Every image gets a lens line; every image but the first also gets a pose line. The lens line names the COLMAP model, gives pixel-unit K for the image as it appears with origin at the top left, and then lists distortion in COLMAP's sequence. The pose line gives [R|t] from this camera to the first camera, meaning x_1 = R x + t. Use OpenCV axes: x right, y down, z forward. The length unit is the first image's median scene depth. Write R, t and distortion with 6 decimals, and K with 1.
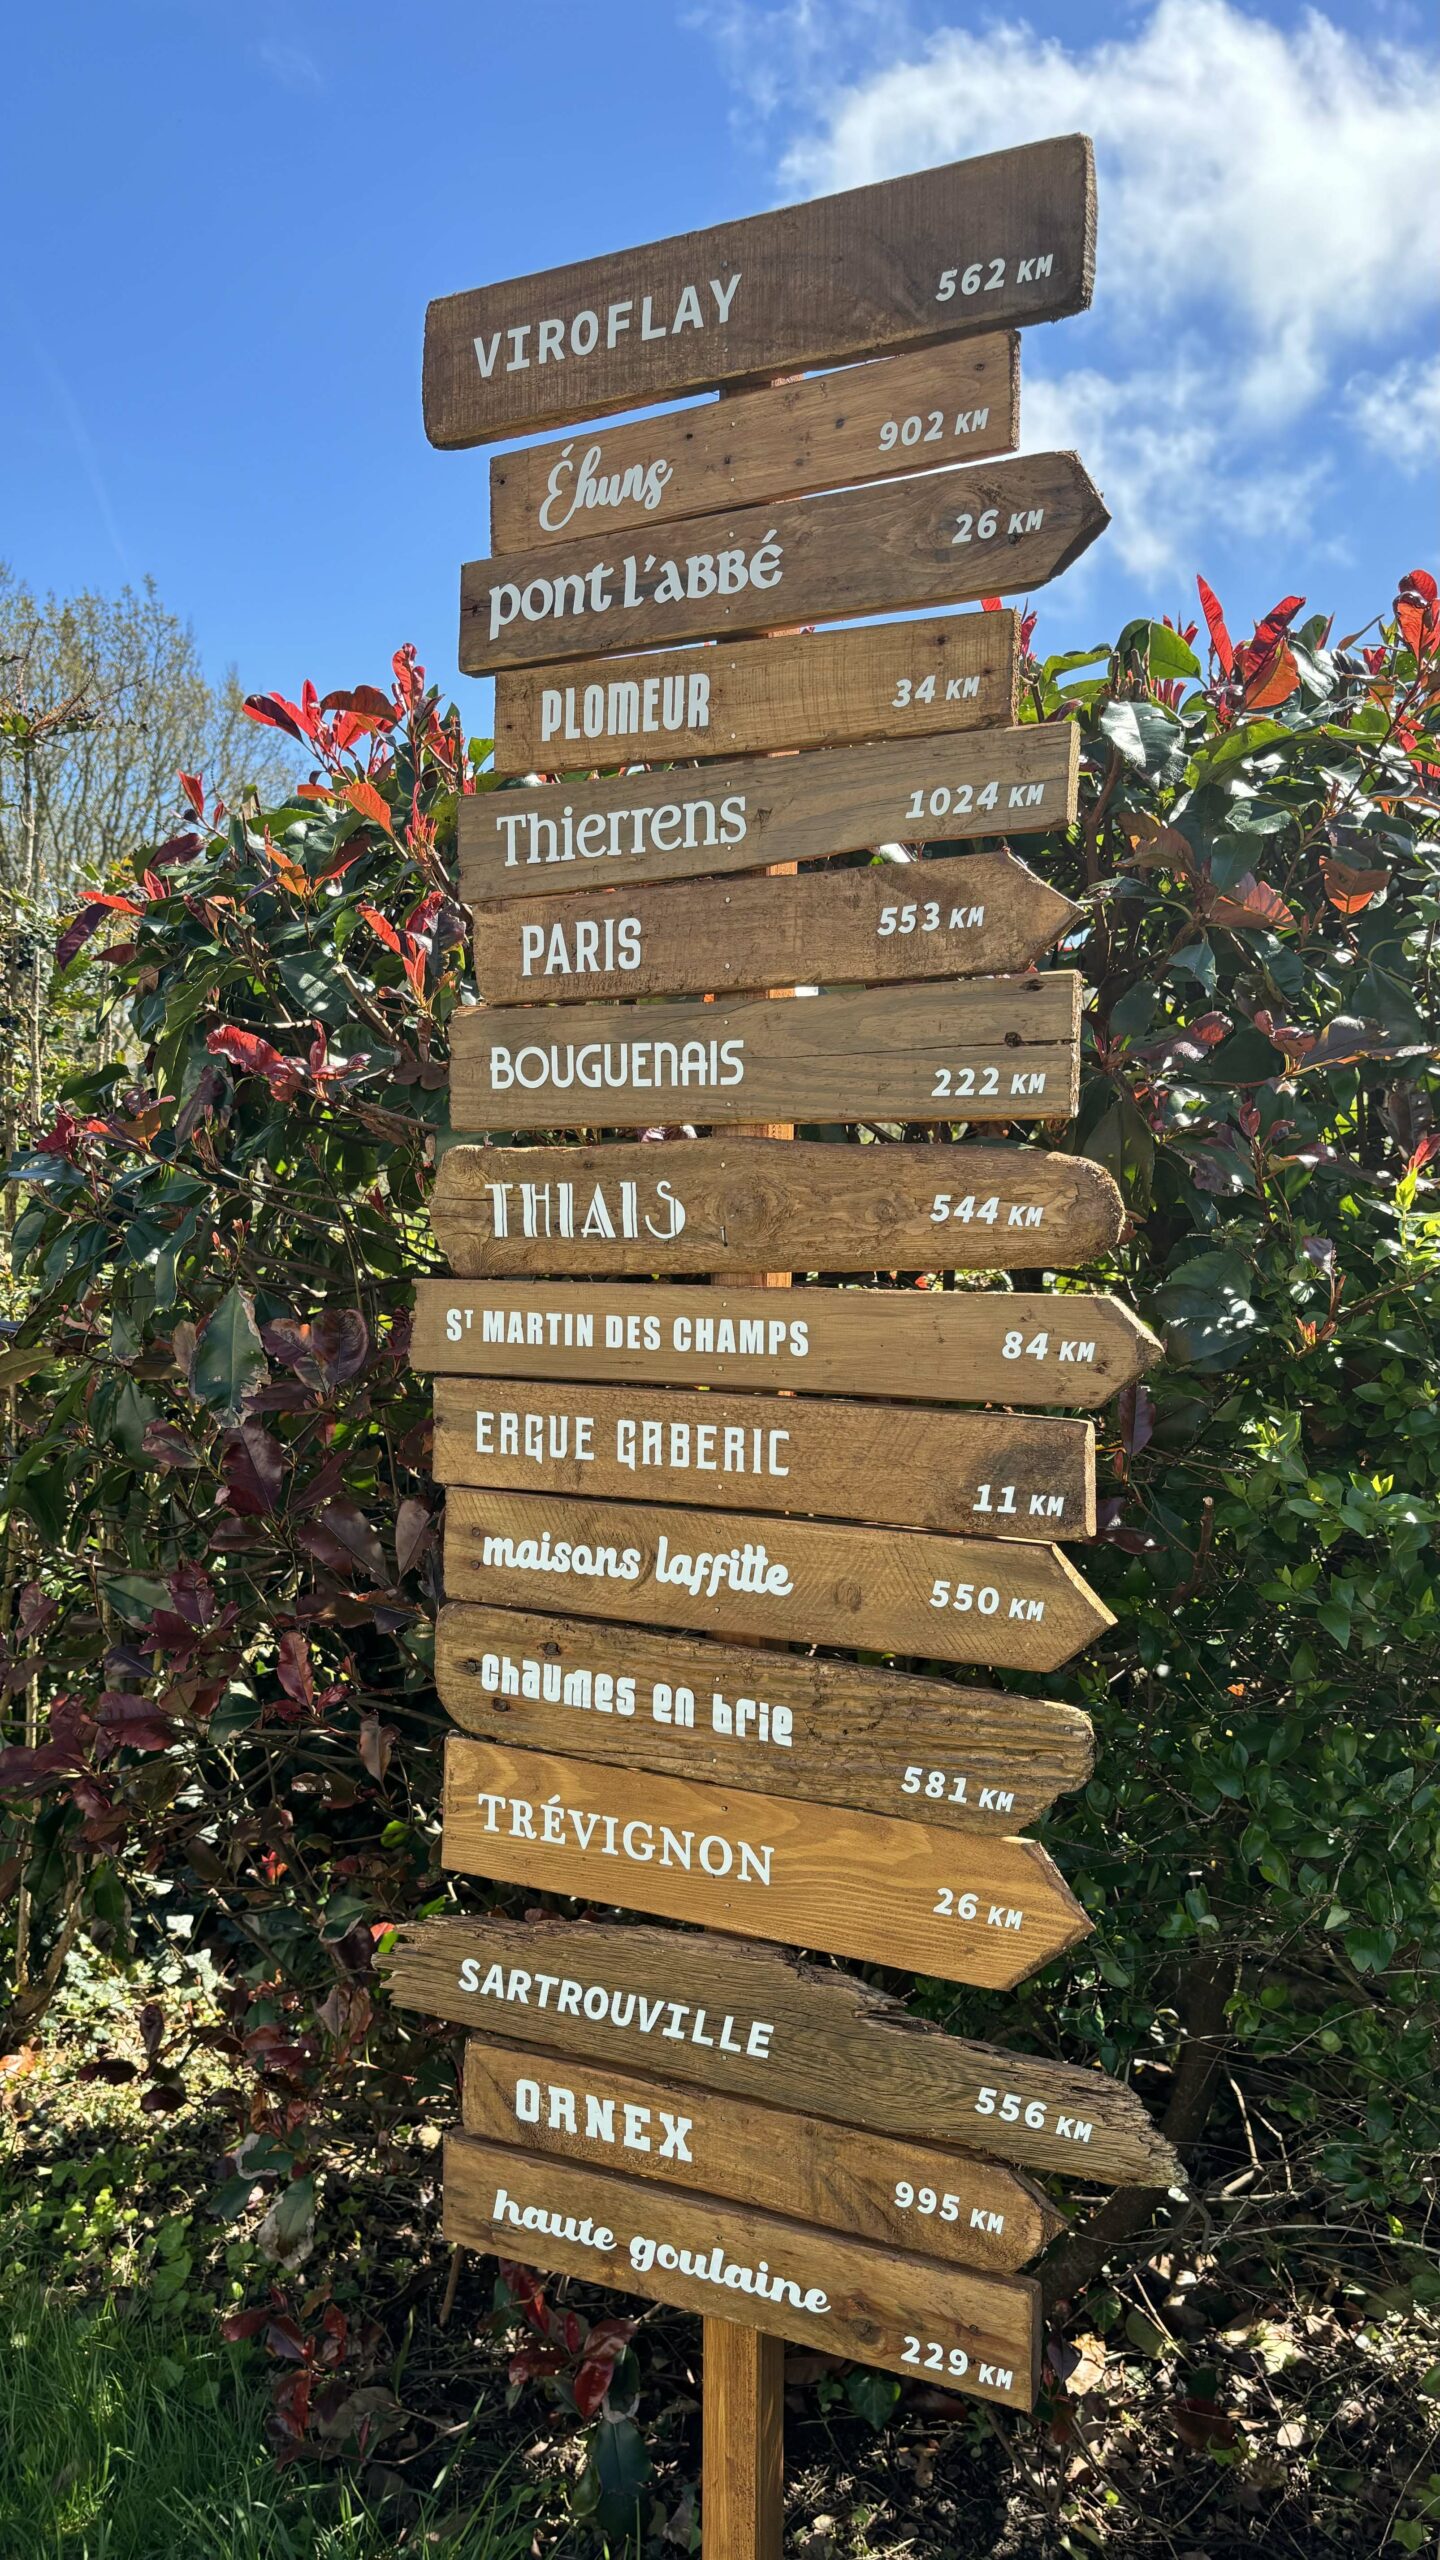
lens RADIAL K [[1926.9, 0, 703.9], [0, 1926.9, 1270.3], [0, 0, 1]] dist [-0.005631, -0.048469]
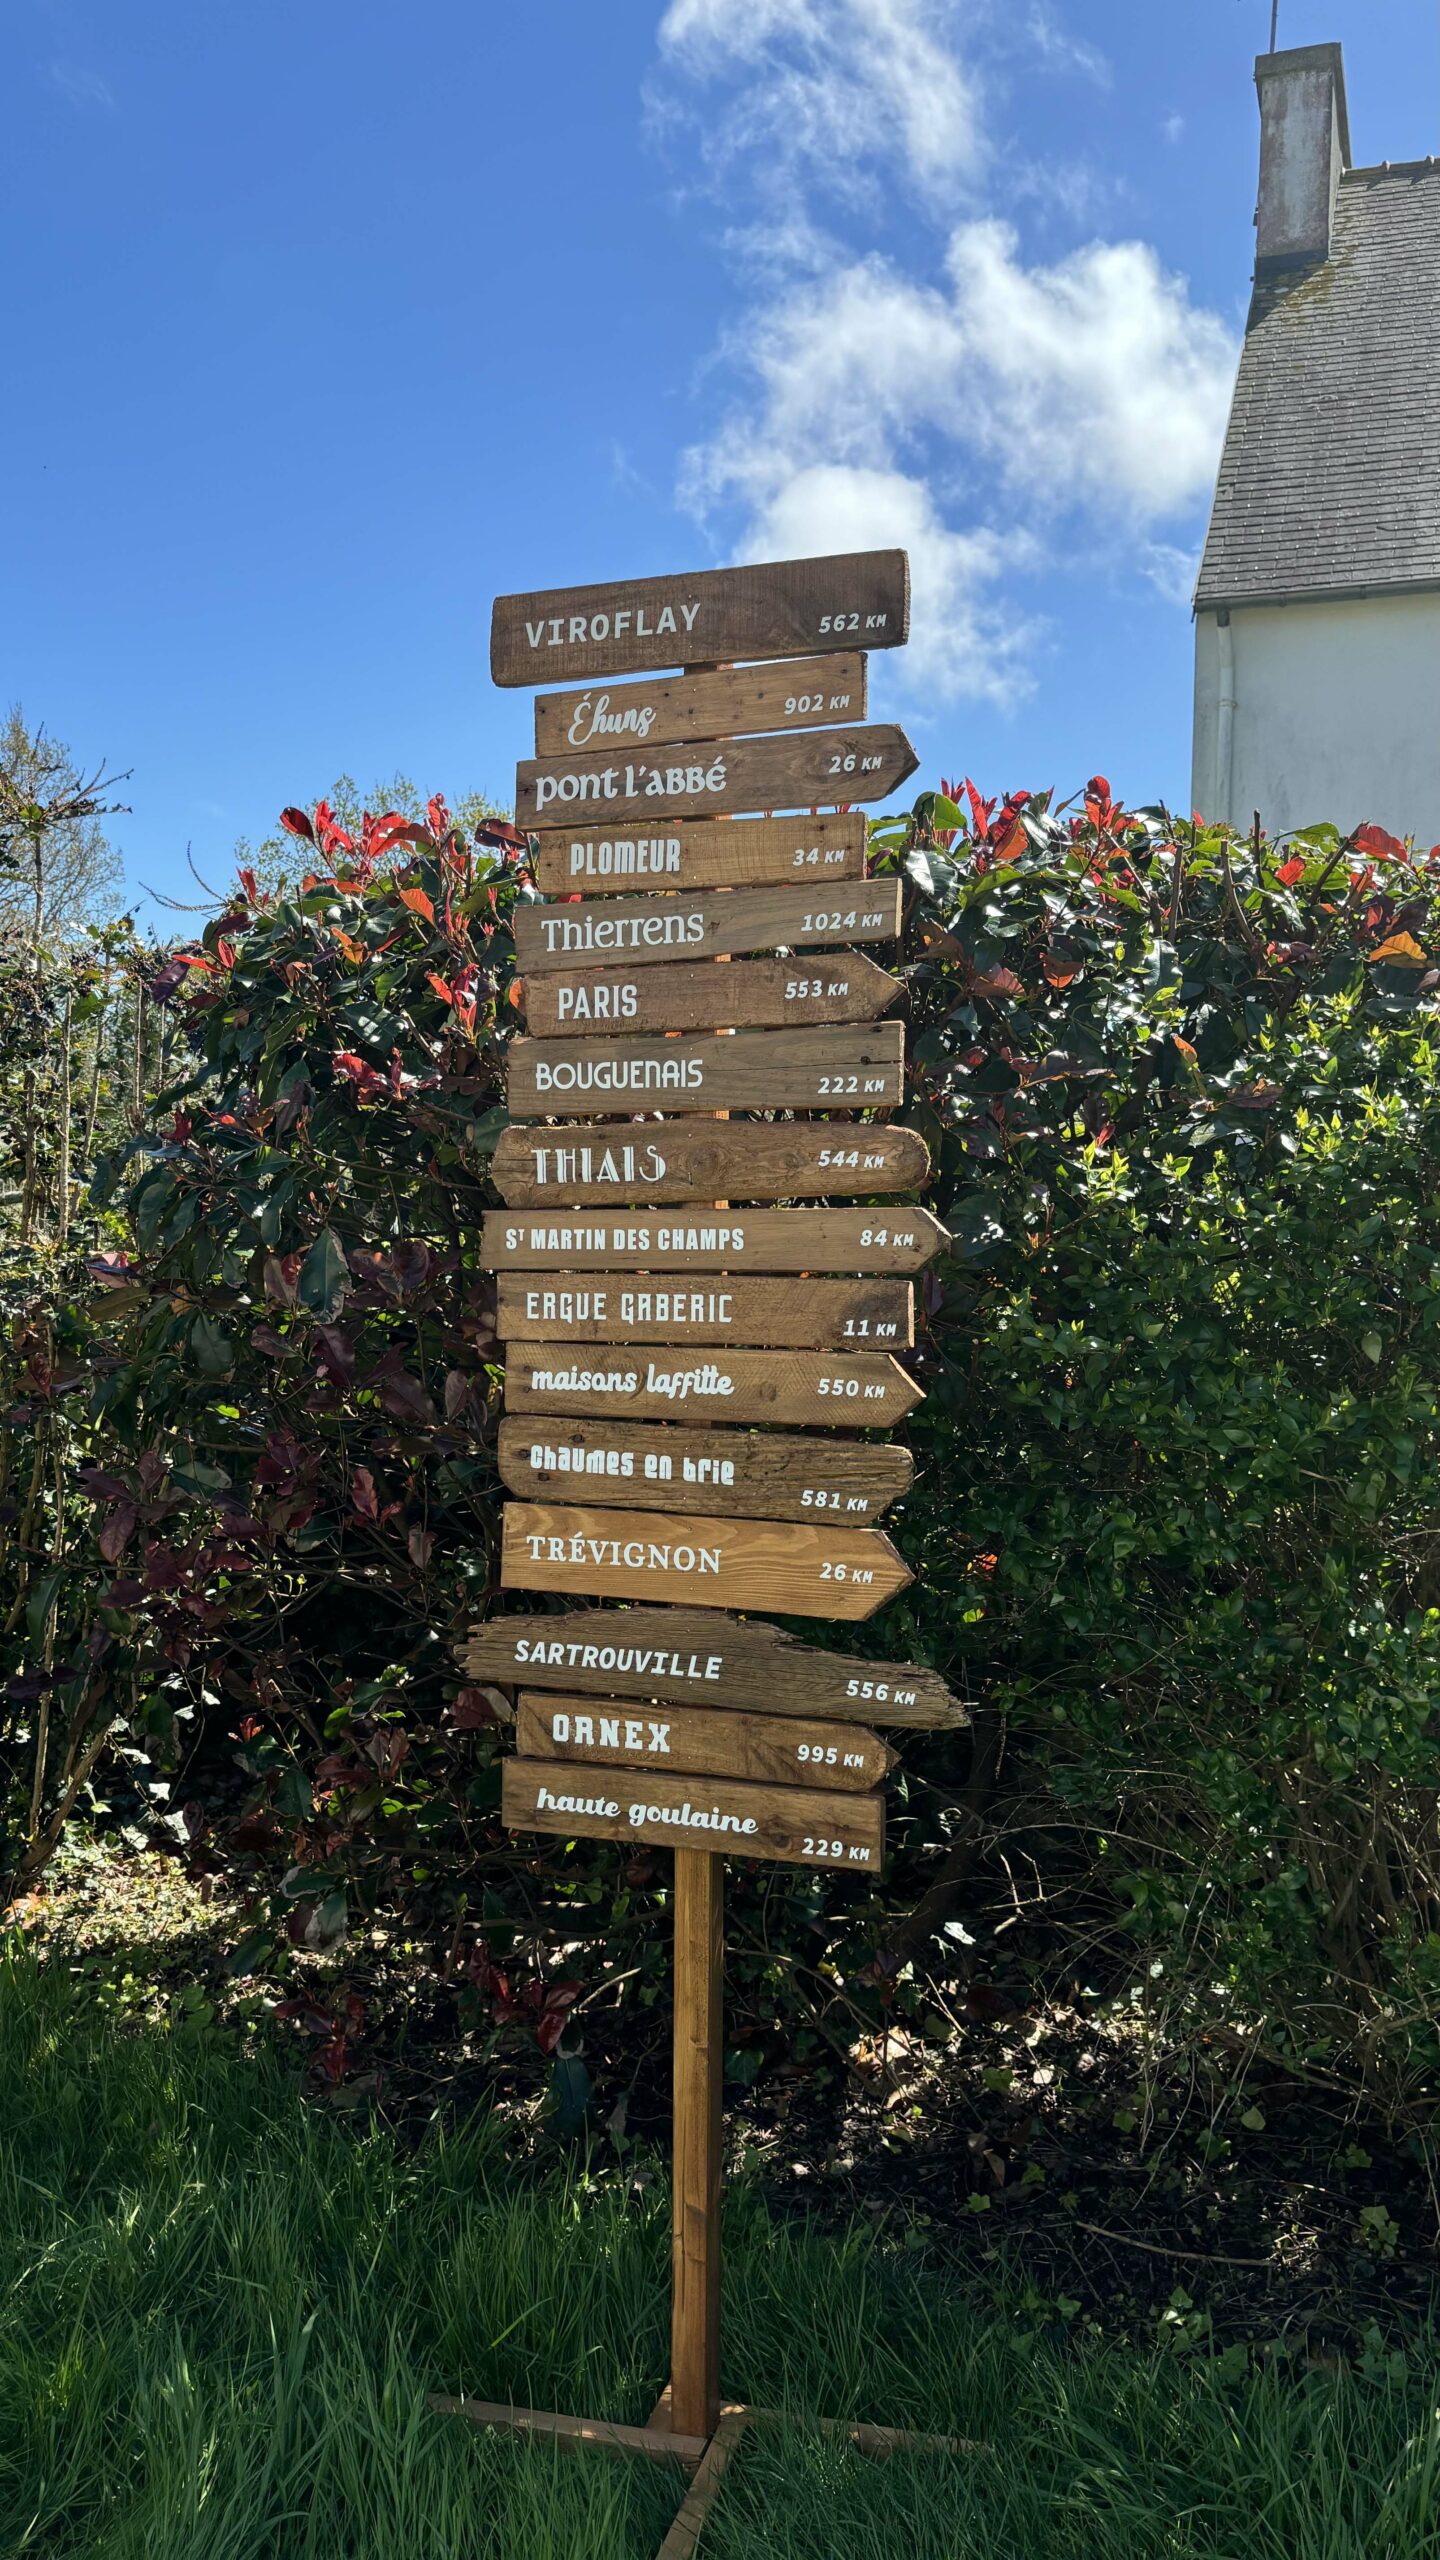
lens RADIAL K [[1926.9, 0, 721.0], [0, 1926.9, 1286.2], [0, 0, 1]] dist [-0.005631, -0.048469]
pose [[0.991897, -0.003554, 0.126992, -0.165873], [0.005819, 0.999830, -0.017471, 0.099465], [-0.126908, 0.018068, 0.991750, -0.613733]]
